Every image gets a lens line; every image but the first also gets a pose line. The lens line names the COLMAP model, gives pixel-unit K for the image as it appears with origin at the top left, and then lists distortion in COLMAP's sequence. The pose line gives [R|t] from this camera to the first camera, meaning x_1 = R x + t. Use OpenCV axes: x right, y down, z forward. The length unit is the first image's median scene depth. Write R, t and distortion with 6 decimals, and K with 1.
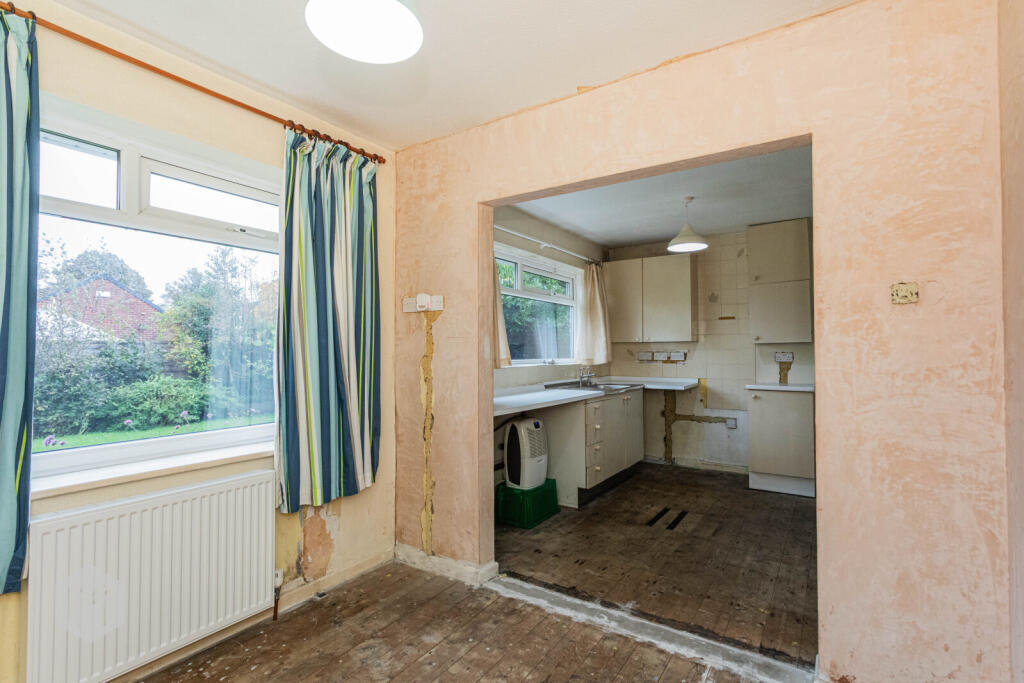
lens RADIAL K [[477.2, 0, 516.9], [0, 477.2, 343.9], [0, 0, 1]] dist [0.002847, -0.000254]
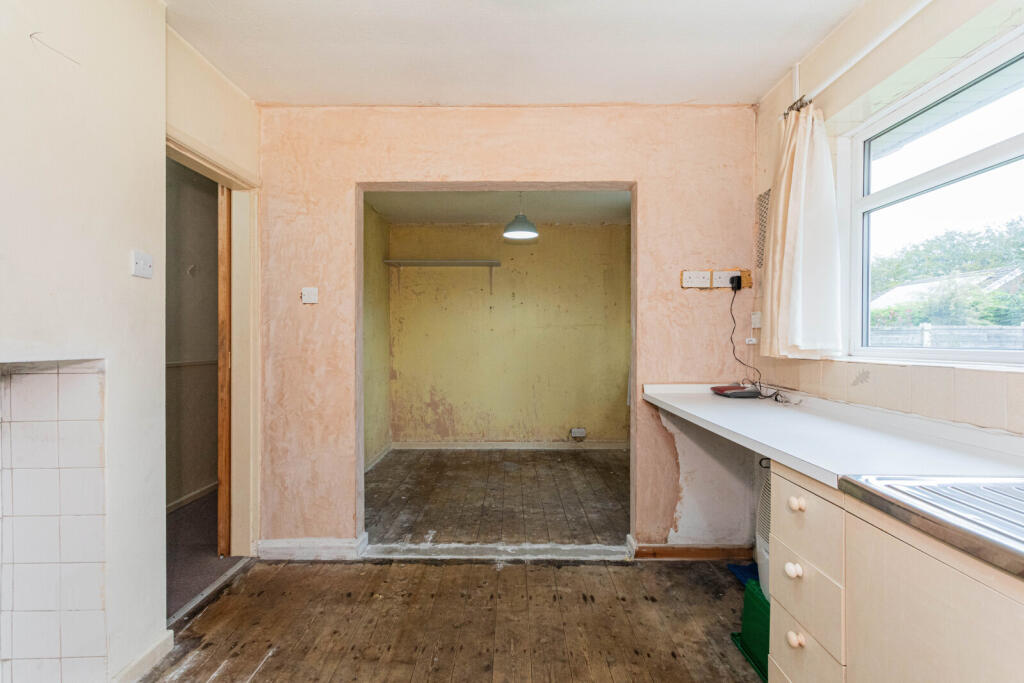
lens RADIAL K [[477.2, 0, 506.7], [0, 477.2, 341.0], [0, 0, 1]] dist [0.002847, -0.000254]
pose [[-0.839439, 0.001690, -0.543451, 0.531495], [0.009223, 0.999895, -0.011138, 0.034114], [0.543375, -0.014362, -0.839367, 1.264155]]
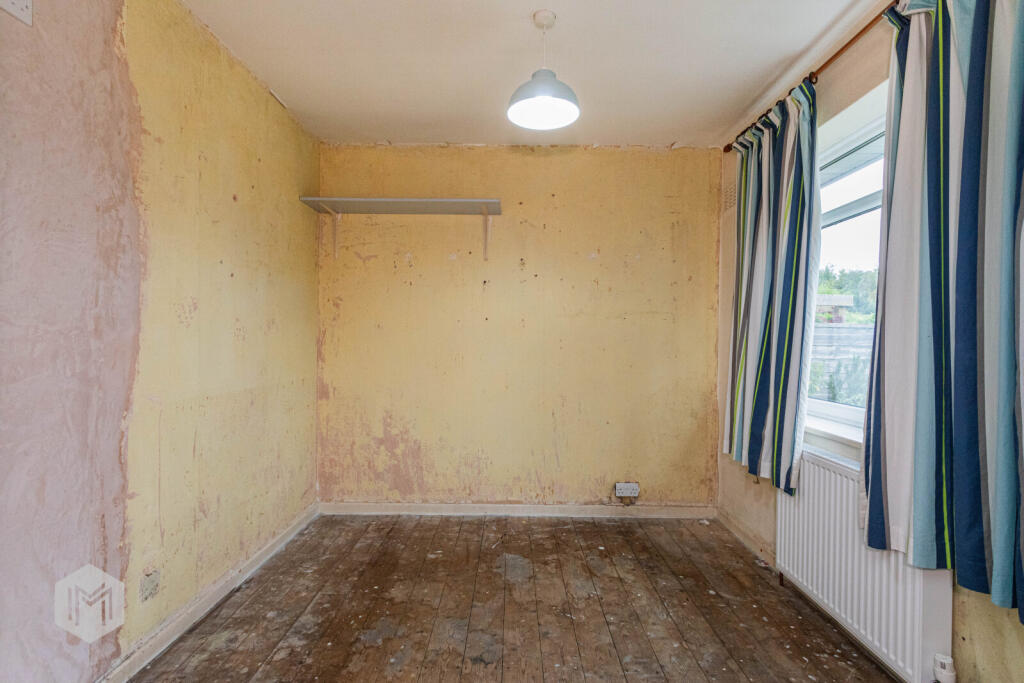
lens RADIAL K [[477.2, 0, 513.2], [0, 477.2, 340.9], [0, 0, 1]] dist [0.002847, -0.000254]
pose [[-0.833616, -0.008534, -0.552278, 0.223155], [-0.001114, 0.999905, -0.013769, 0.036195], [0.552343, -0.010863, -0.833546, 0.780065]]
